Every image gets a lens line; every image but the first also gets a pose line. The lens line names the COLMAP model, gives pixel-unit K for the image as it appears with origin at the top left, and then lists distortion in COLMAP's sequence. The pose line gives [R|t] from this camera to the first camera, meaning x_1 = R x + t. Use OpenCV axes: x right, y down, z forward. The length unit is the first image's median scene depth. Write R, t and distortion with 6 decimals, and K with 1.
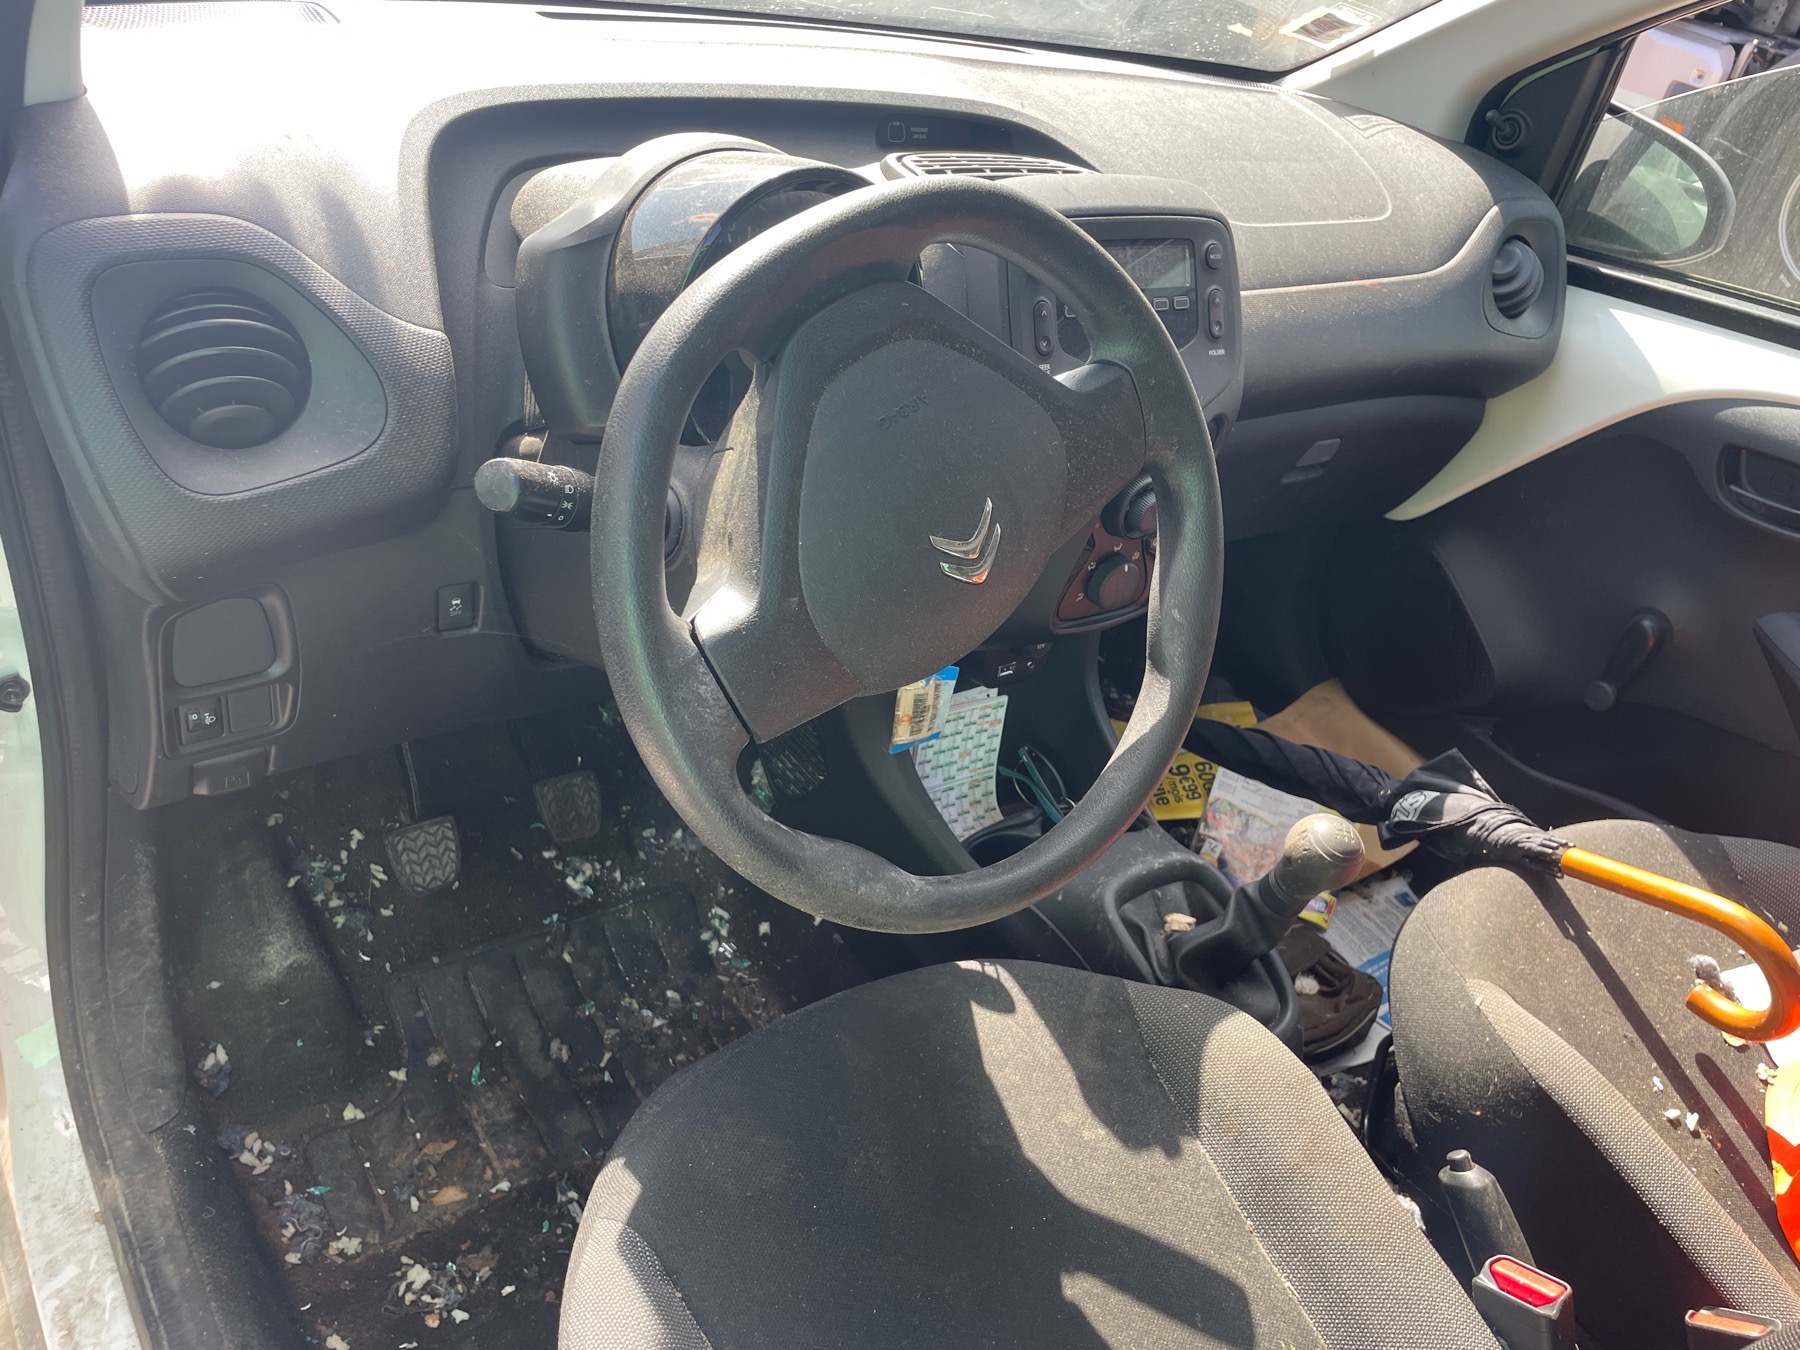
lens RADIAL K [[1366.0, 0, 919.2], [0, 1366.0, 688.7], [0, 0, 1]] dist [0.074532, -0.100971]
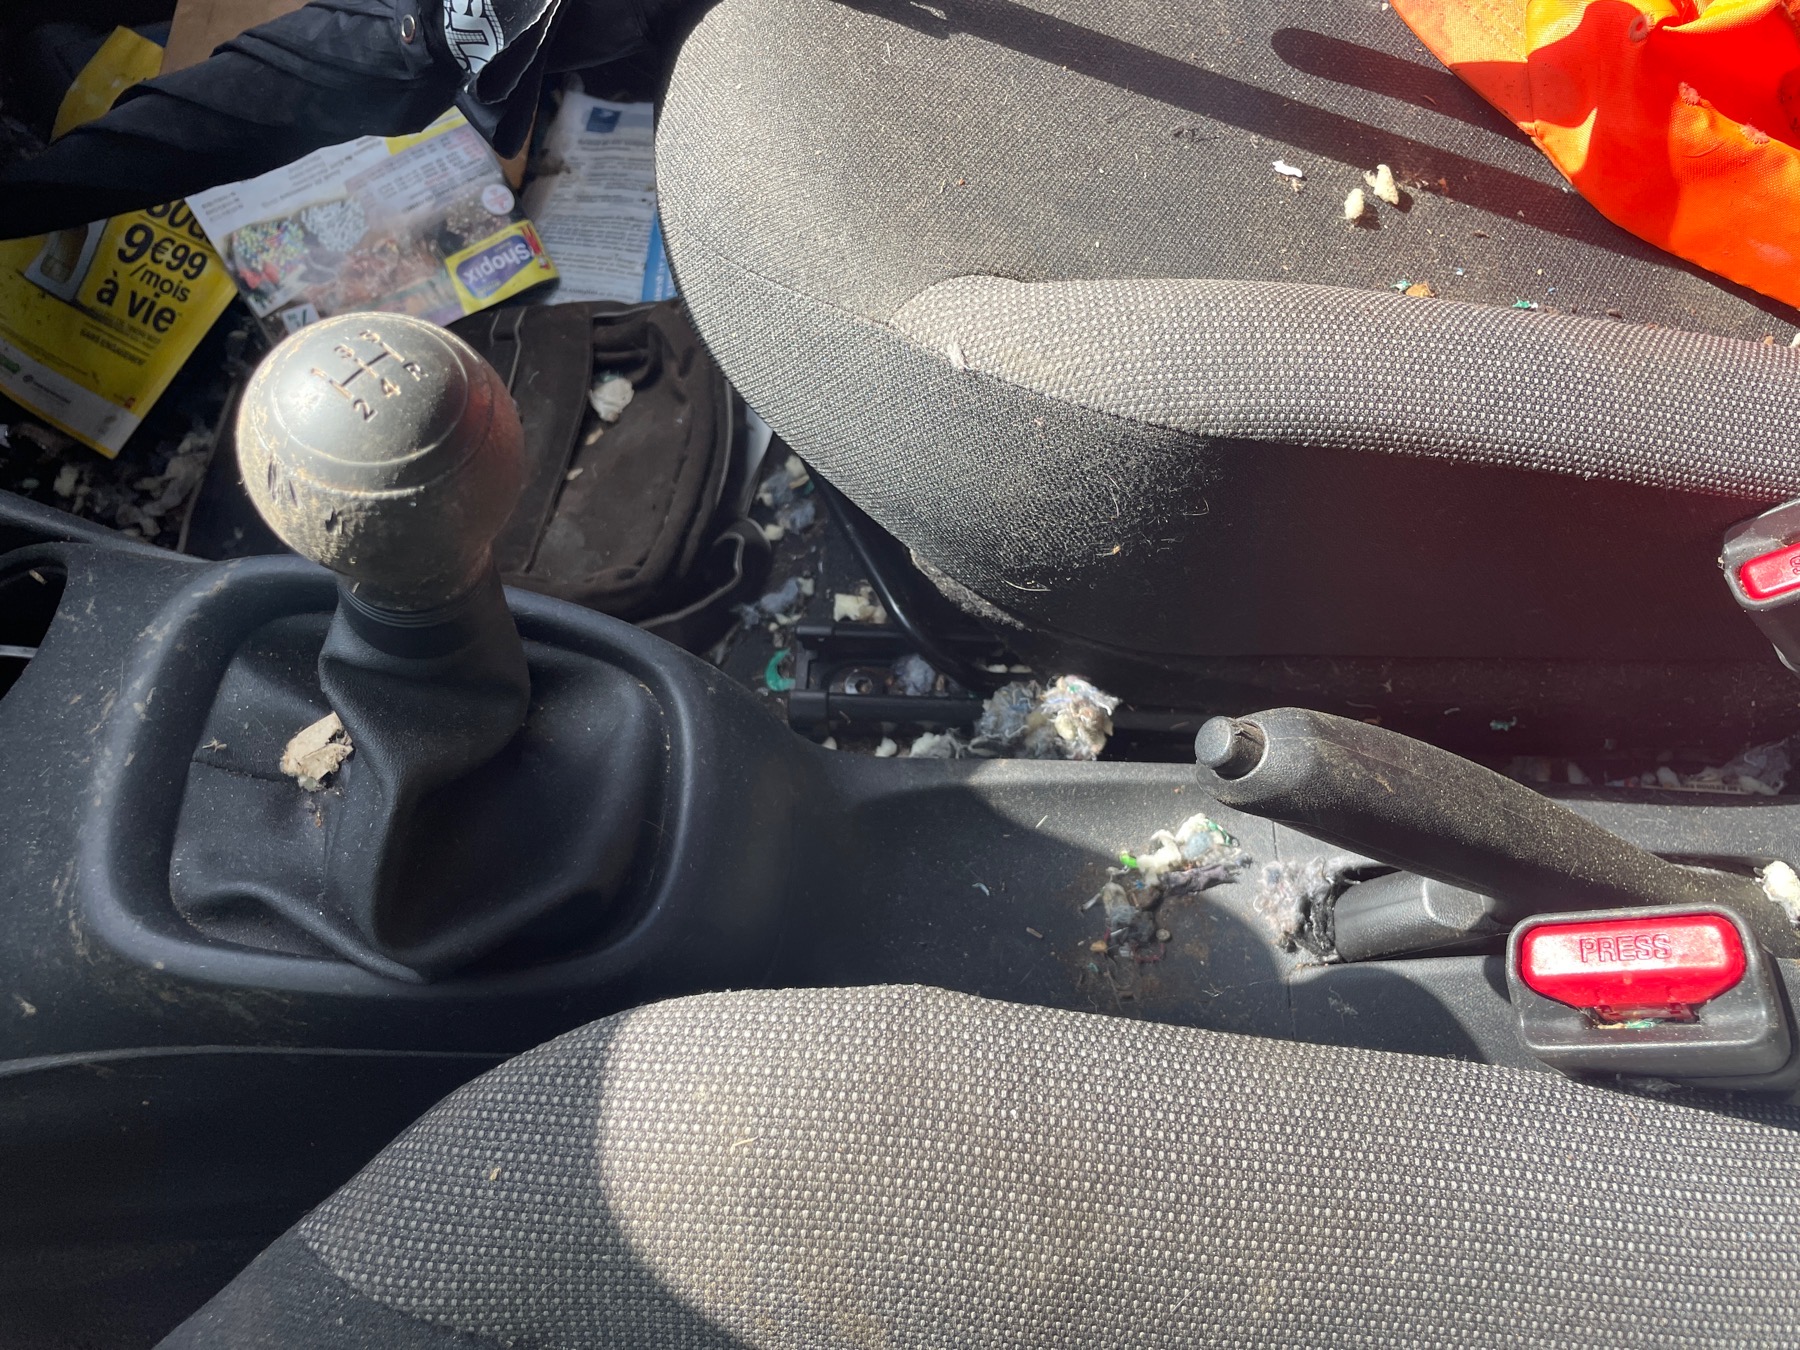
lens RADIAL K [[1366.0, 0, 896.9], [0, 1366.0, 667.7], [0, 0, 1]] dist [0.074532, -0.100971]
pose [[0.596860, -0.790377, 0.138063, 0.229340], [0.604193, 0.555974, 0.570828, 0.035361], [-0.527928, -0.257288, 0.809379, 0.567530]]
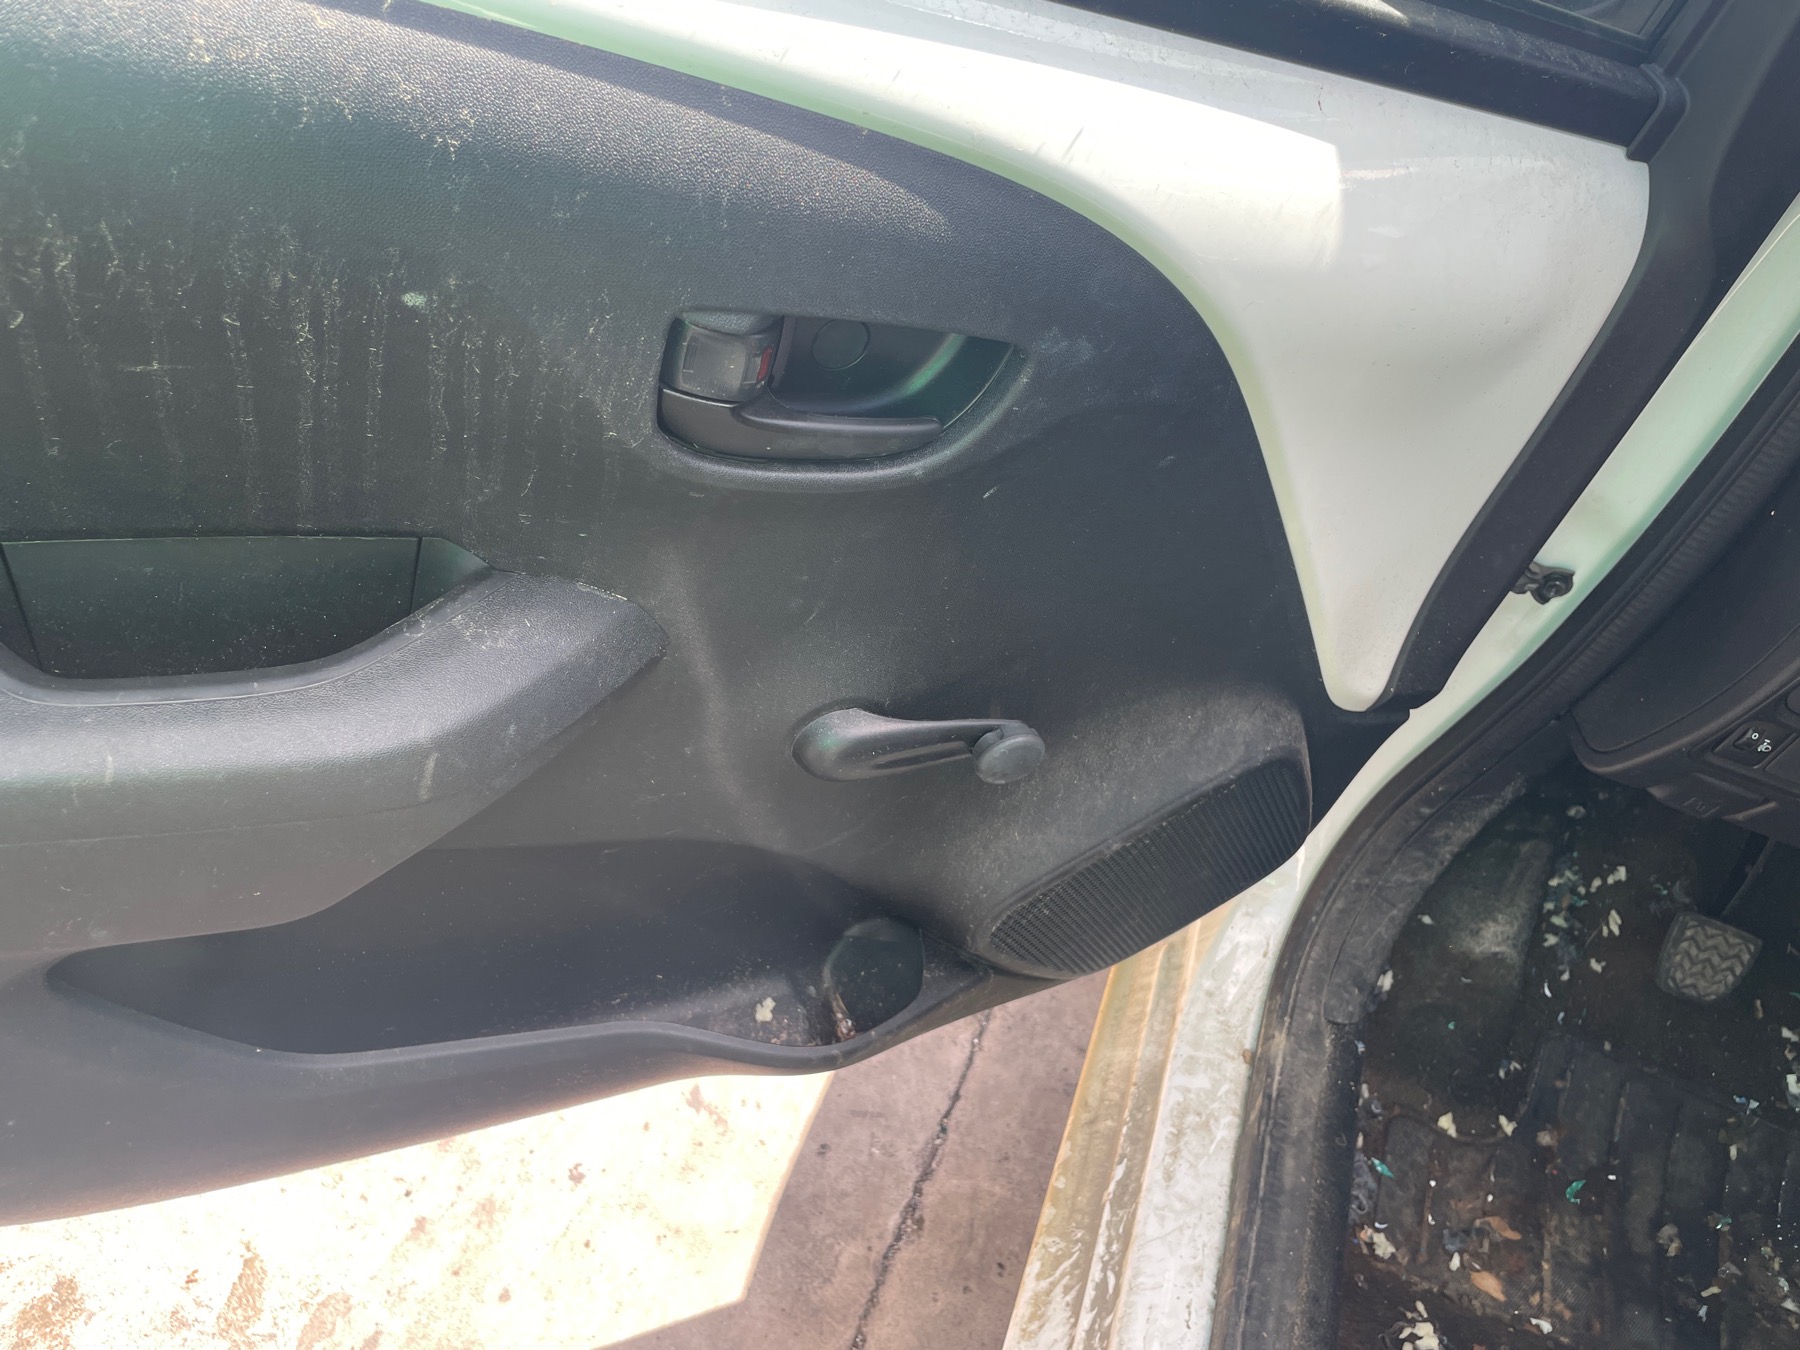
lens RADIAL K [[1366.0, 0, 885.0], [0, 1366.0, 670.2], [0, 0, 1]] dist [0.074532, -0.100971]
pose [[0.582153, 0.568955, -0.580851, -0.258806], [-0.549384, 0.801887, 0.234848, 0.056819], [0.599395, 0.182393, 0.779396, 0.019988]]
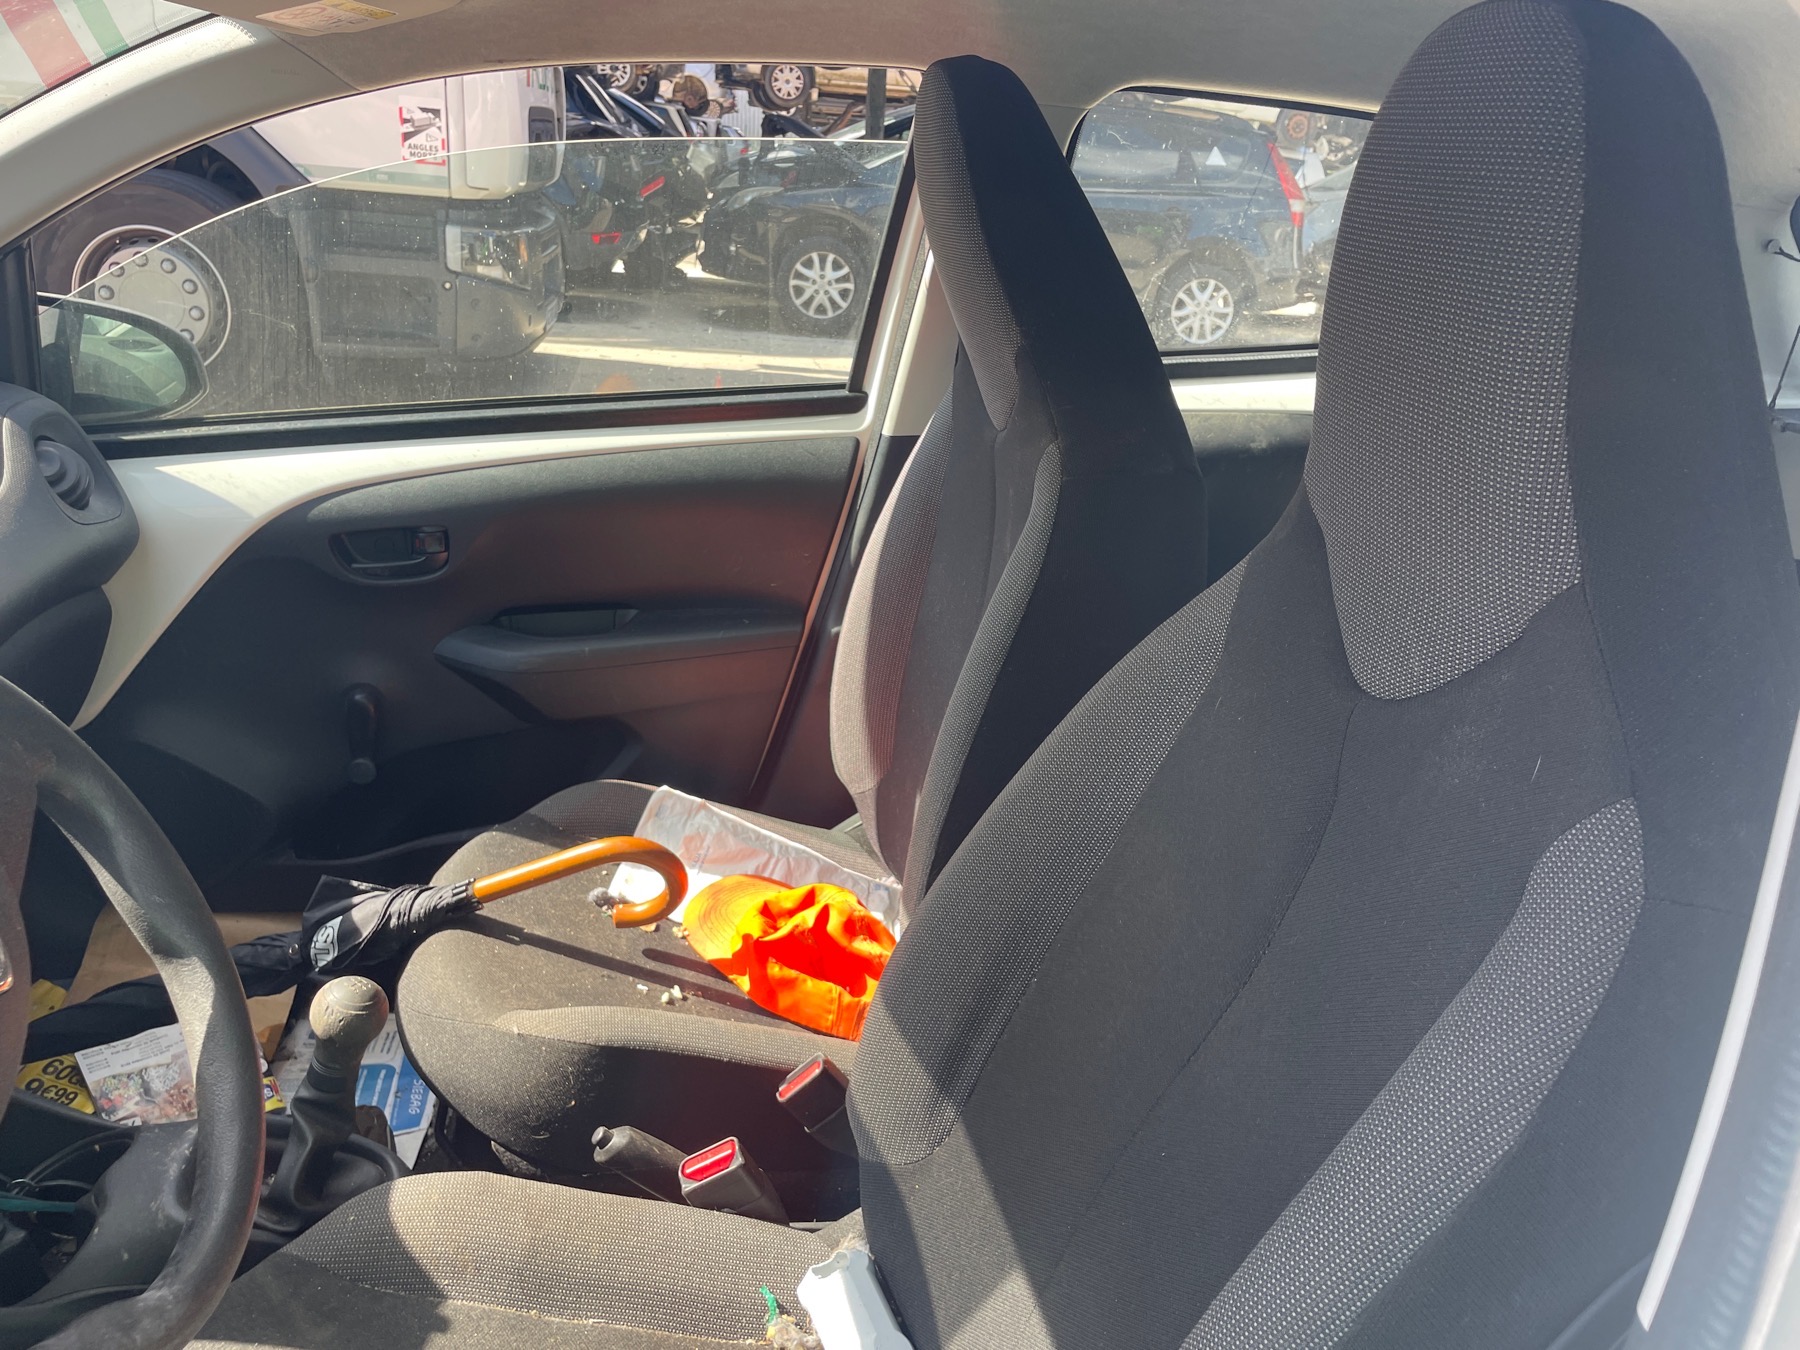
lens RADIAL K [[1366.0, 0, 909.2], [0, 1366.0, 692.9], [0, 0, 1]] dist [0.074532, -0.100971]
pose [[0.431773, -0.467932, 0.771111, -0.179243], [0.510869, 0.831432, 0.218482, -0.078657], [-0.743361, 0.299602, 0.598042, -0.017428]]
